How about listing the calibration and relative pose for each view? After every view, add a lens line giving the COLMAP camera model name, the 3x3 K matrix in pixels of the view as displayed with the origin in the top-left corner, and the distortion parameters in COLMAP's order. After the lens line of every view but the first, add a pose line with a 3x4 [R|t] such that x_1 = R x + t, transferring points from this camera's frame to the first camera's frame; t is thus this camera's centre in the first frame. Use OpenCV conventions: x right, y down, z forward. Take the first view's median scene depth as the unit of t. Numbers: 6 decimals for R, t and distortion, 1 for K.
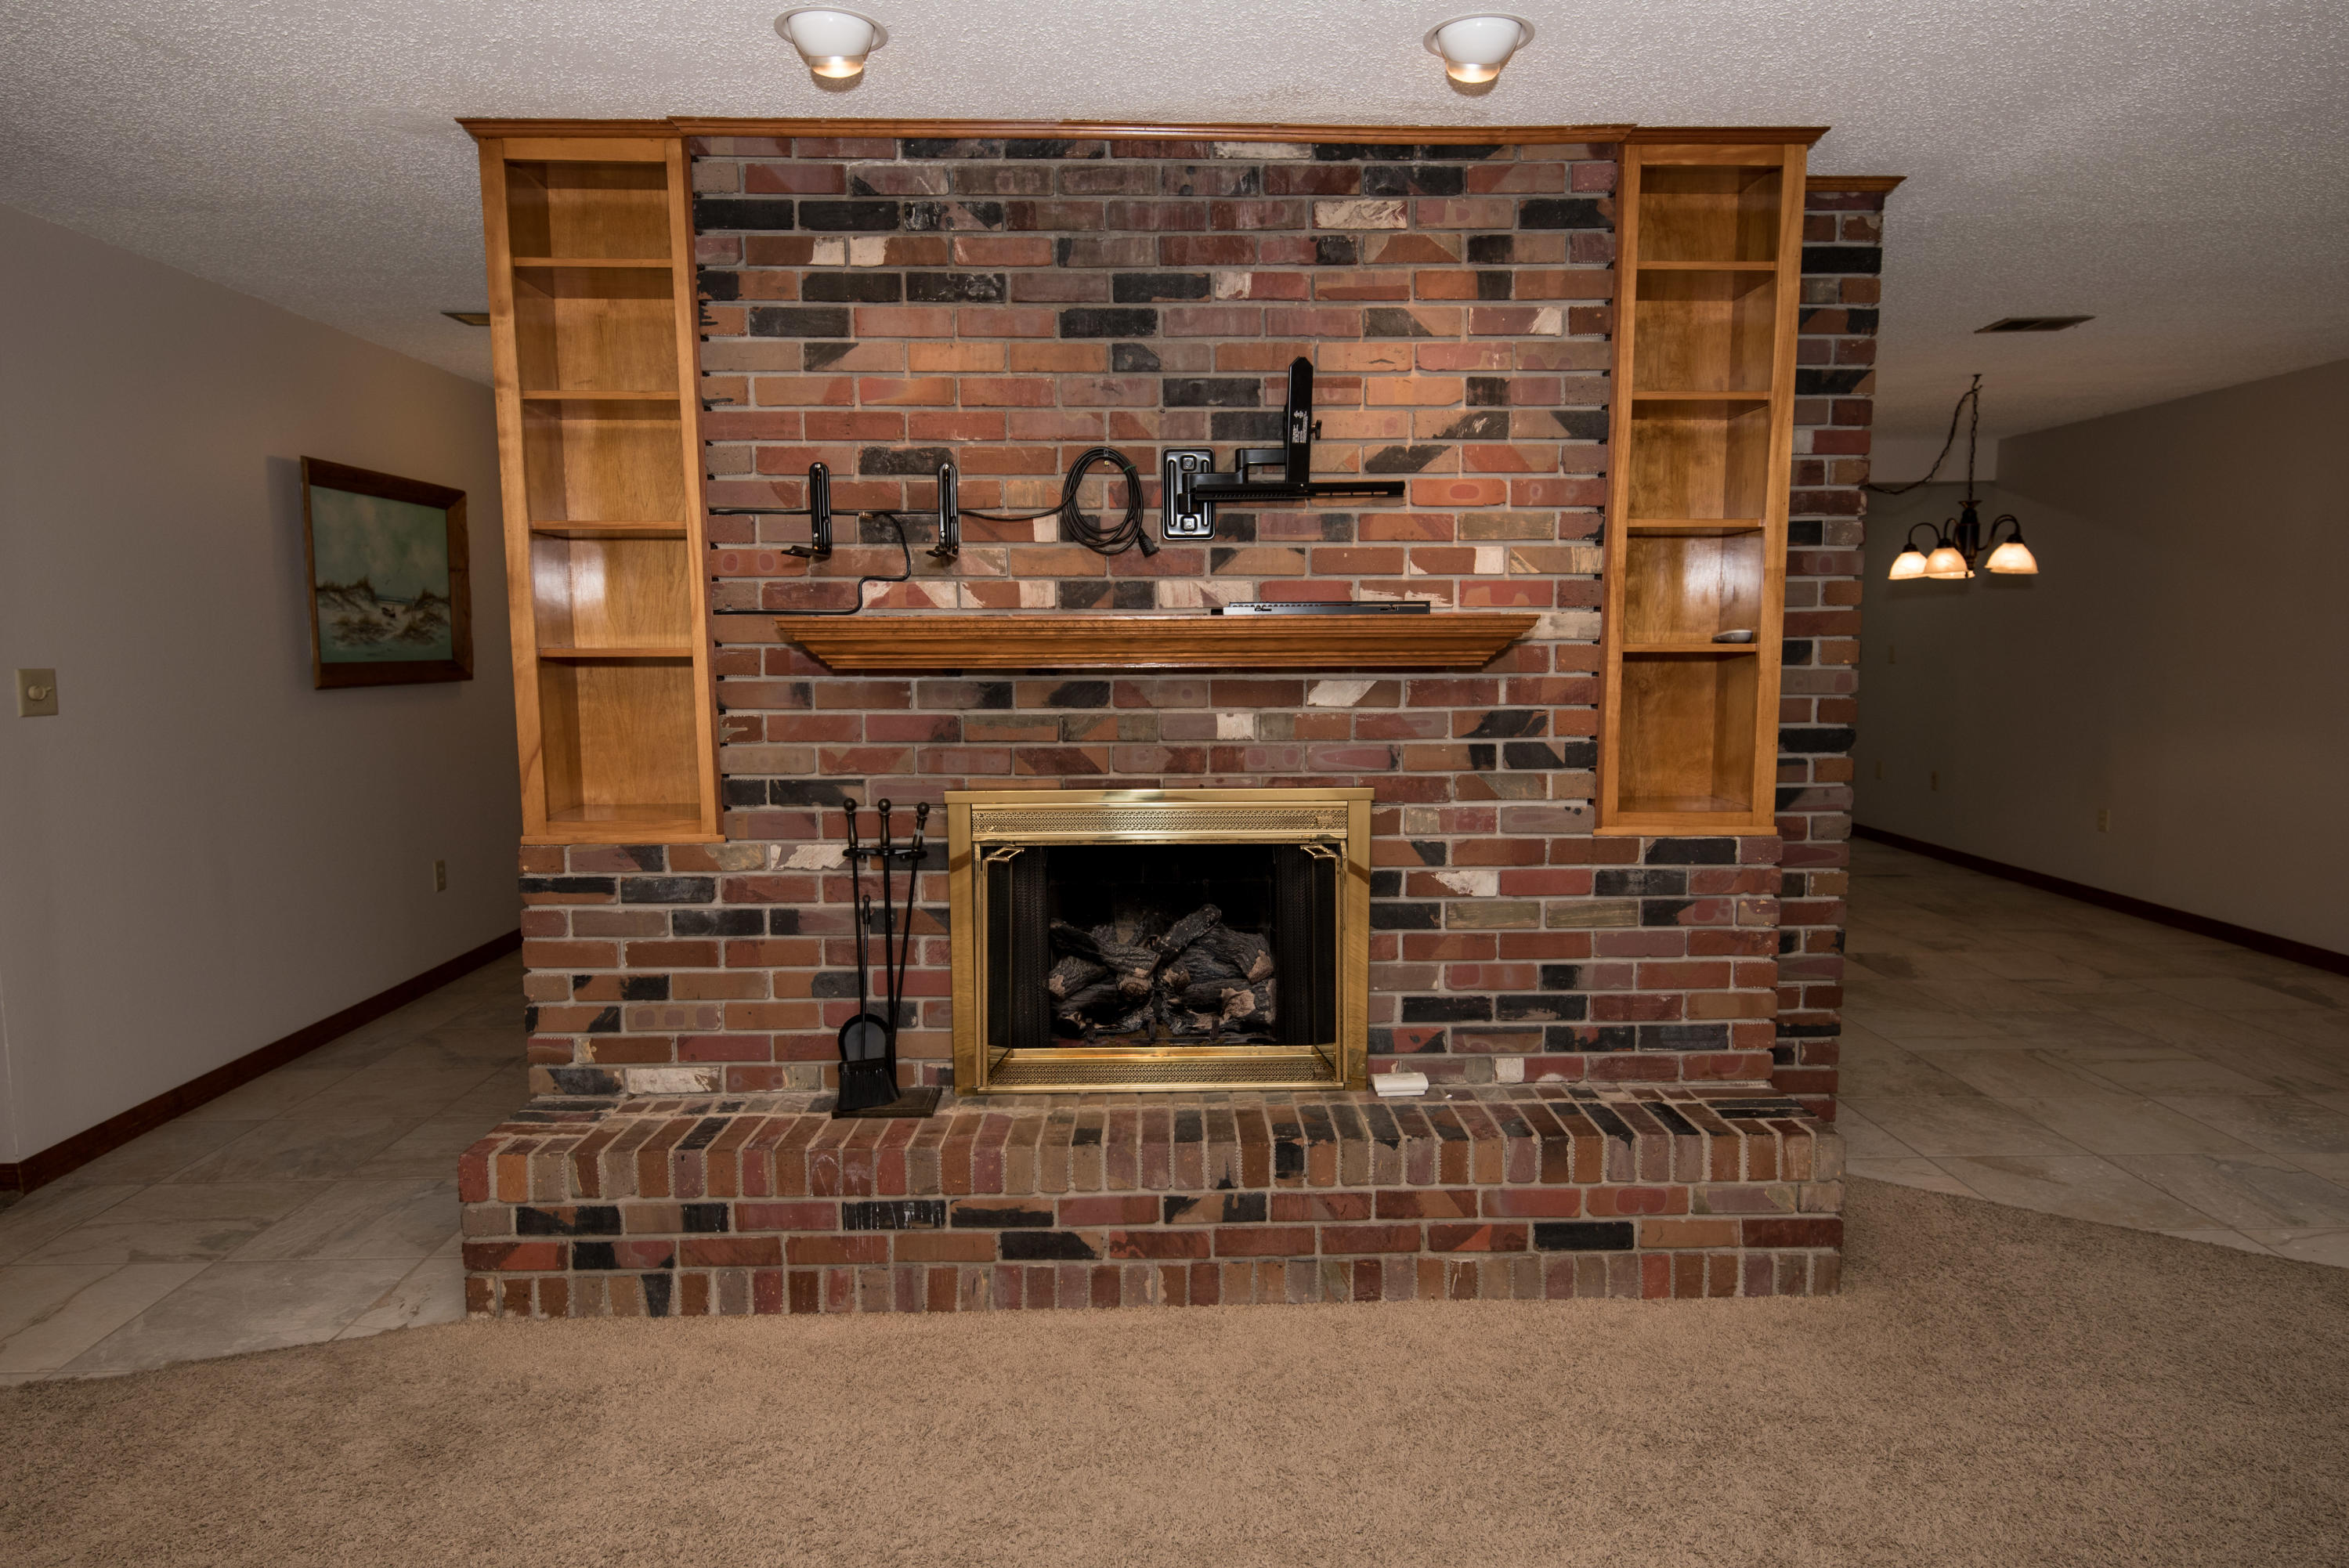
lens RADIAL K [[1383.8, 0, 1174.5], [0, 1383.8, 784.0], [0, 0, 1]] dist [0.019626, 0.001038]
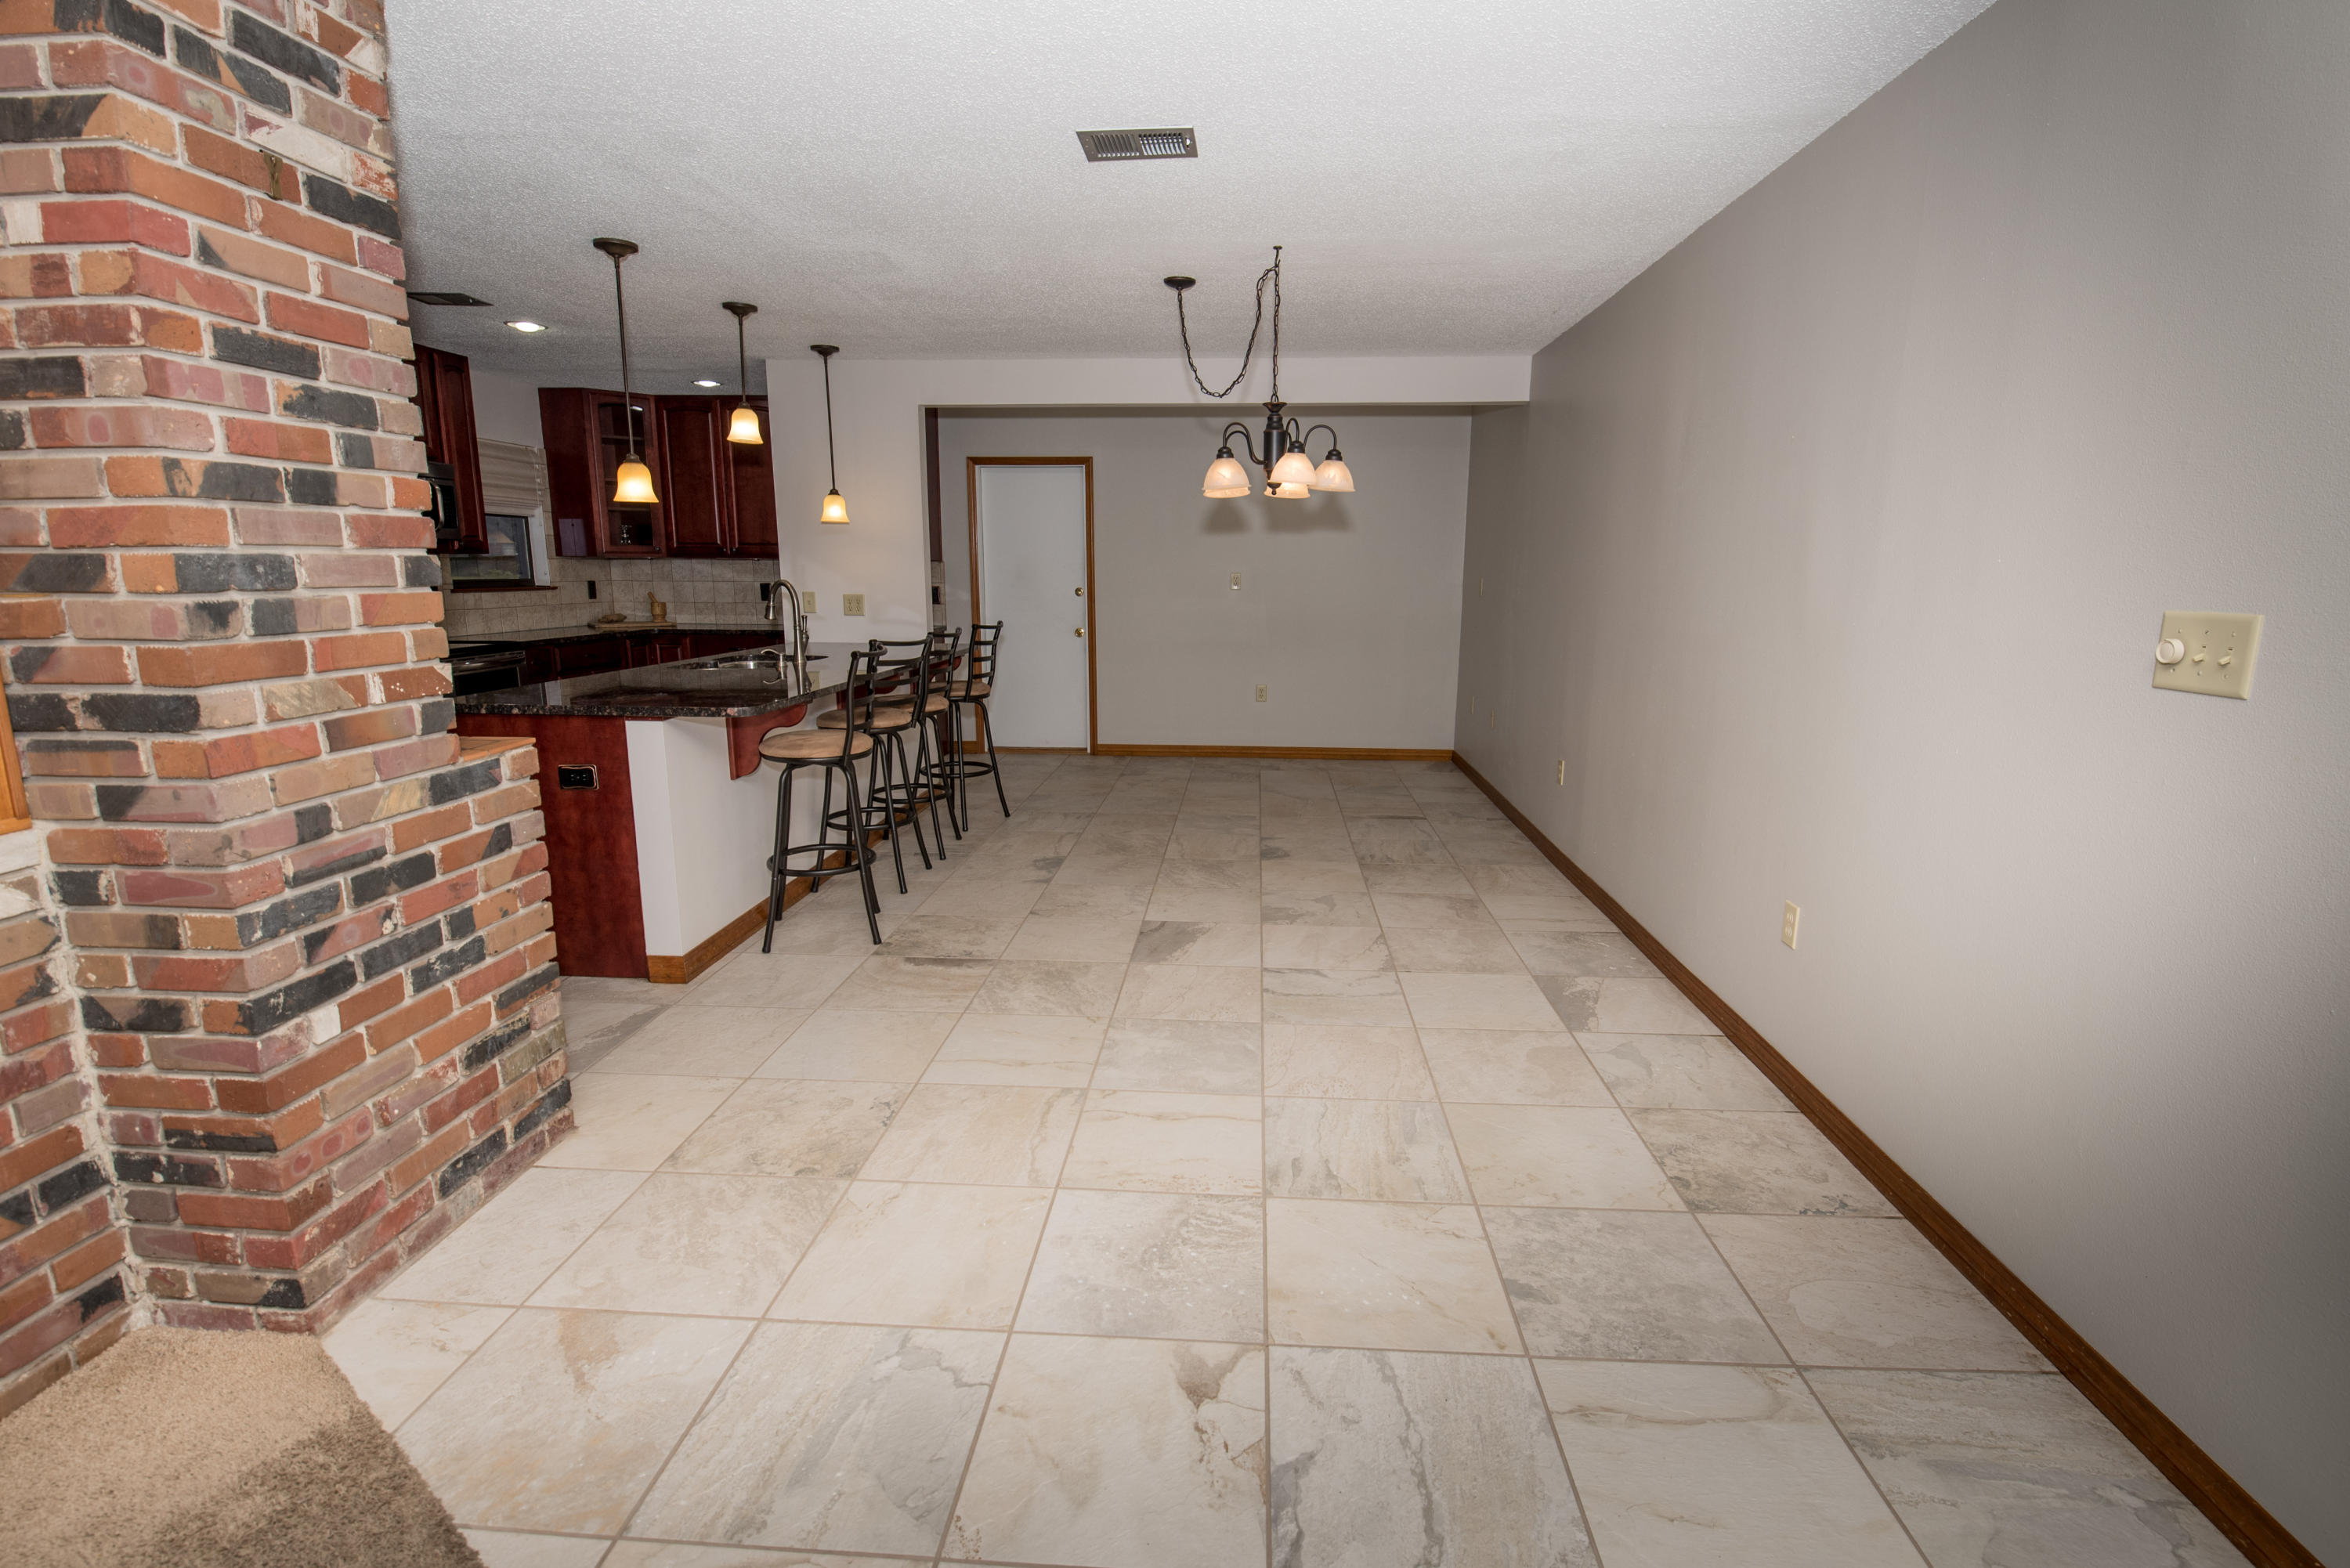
lens RADIAL K [[1074.2, 0, 1188.8], [0, 1074.2, 764.1], [0, 0, 1]] dist [0.001753, -0.005863]
pose [[0.995242, 0.028178, -0.093268, 0.687134], [-0.020984, 0.996792, 0.077234, -0.039359], [0.095146, -0.074910, 0.992641, 0.390324]]
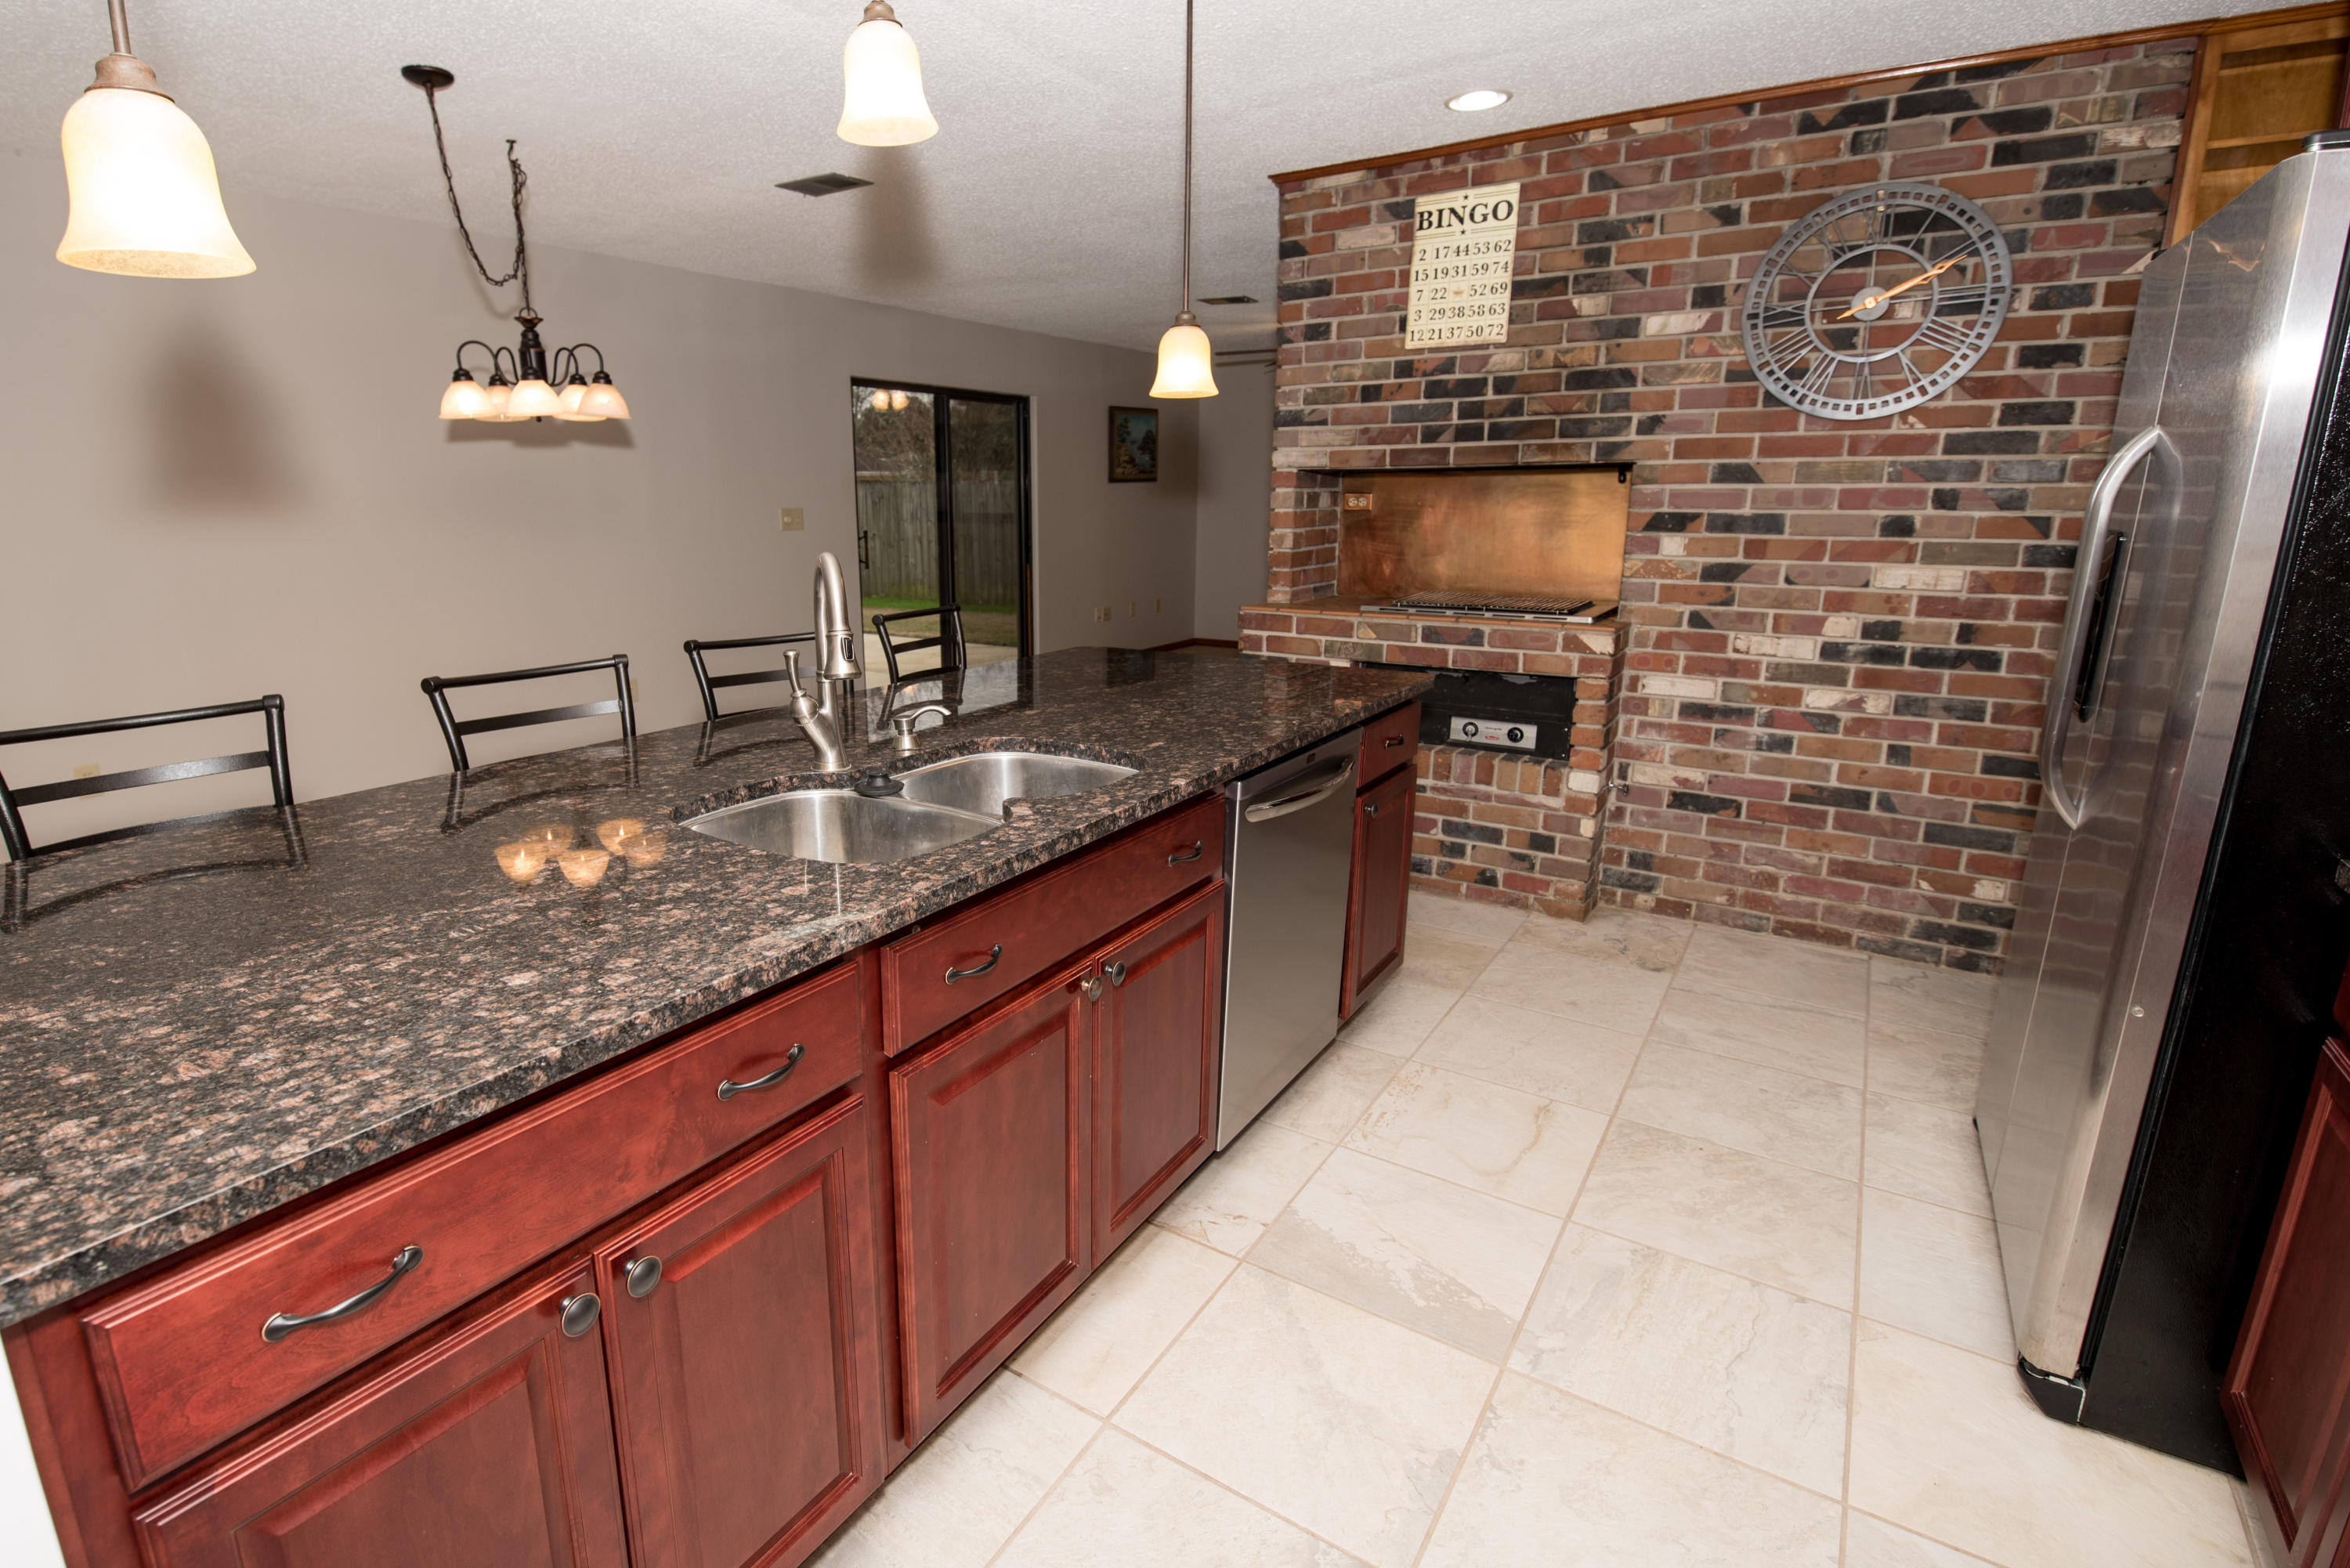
lens RADIAL K [[1134.9, 0, 1039.5], [0, 1134.9, 770.3], [0, 0, 1]] dist [-0.011172, -0.007031]
pose [[-0.791141, -0.132610, 0.597085, -0.058356], [0.078076, 0.946331, 0.313628, -0.166317], [-0.606630, 0.294741, -0.738327, 1.593014]]
